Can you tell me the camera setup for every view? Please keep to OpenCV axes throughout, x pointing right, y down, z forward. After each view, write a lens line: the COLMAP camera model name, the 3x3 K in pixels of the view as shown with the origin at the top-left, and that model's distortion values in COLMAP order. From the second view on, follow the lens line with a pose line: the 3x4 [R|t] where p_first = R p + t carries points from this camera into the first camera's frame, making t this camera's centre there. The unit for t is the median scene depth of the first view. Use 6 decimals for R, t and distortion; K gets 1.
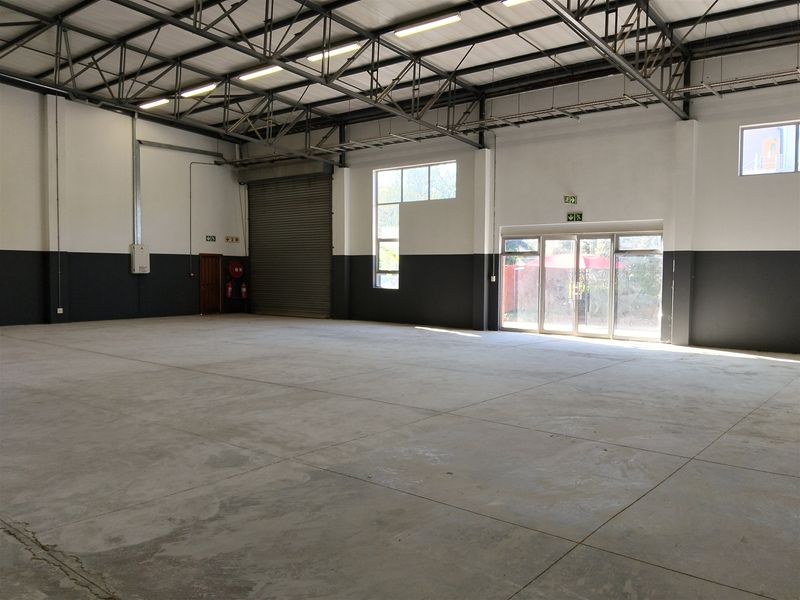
lens RADIAL K [[658.6, 0, 400.0], [0, 658.6, 300.0], [0, 0, 1]] dist [0.123379, -0.277964]
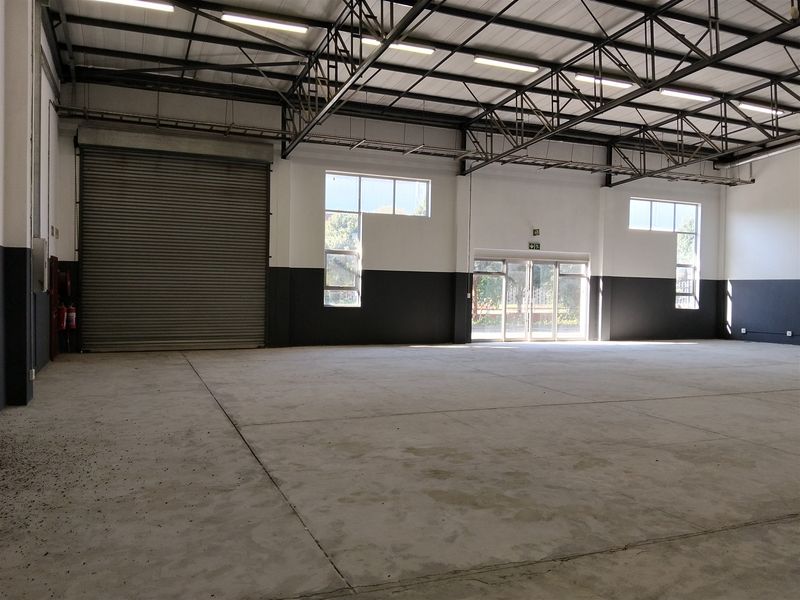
lens RADIAL K [[635.0, 0, 391.1], [0, 635.0, 294.0], [0, 0, 1]] dist [0.092232, -0.169248]
pose [[0.474618, -0.002824, 0.880187, -0.784359], [0.031274, 0.999418, -0.013657, -0.022566], [-0.879636, 0.034008, 0.474430, 0.569156]]
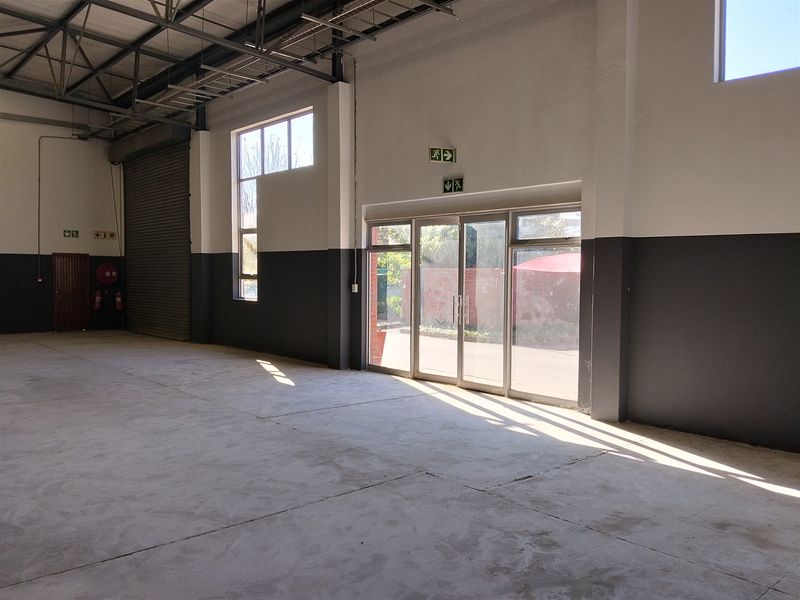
lens RADIAL K [[658.6, 0, 400.0], [0, 658.6, 300.0], [0, 0, 1]] dist [0.123379, -0.277964]
pose [[0.988525, 0.005582, -0.150957, 0.259460], [-0.006402, 0.999967, -0.004946, -0.016731], [0.150925, 0.005856, 0.988528, 0.352608]]
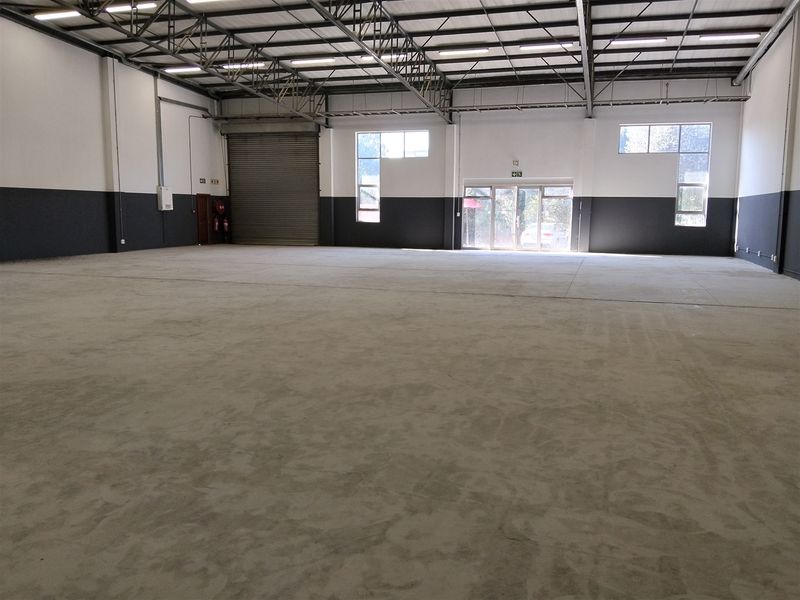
lens RADIAL K [[658.6, 0, 400.0], [0, 658.6, 300.0], [0, 0, 1]] dist [0.123379, -0.277964]
pose [[0.926253, -0.051528, 0.373364, -0.505297], [0.016049, 0.995104, 0.097522, 0.011698], [-0.376561, -0.084338, 0.922545, -0.313310]]
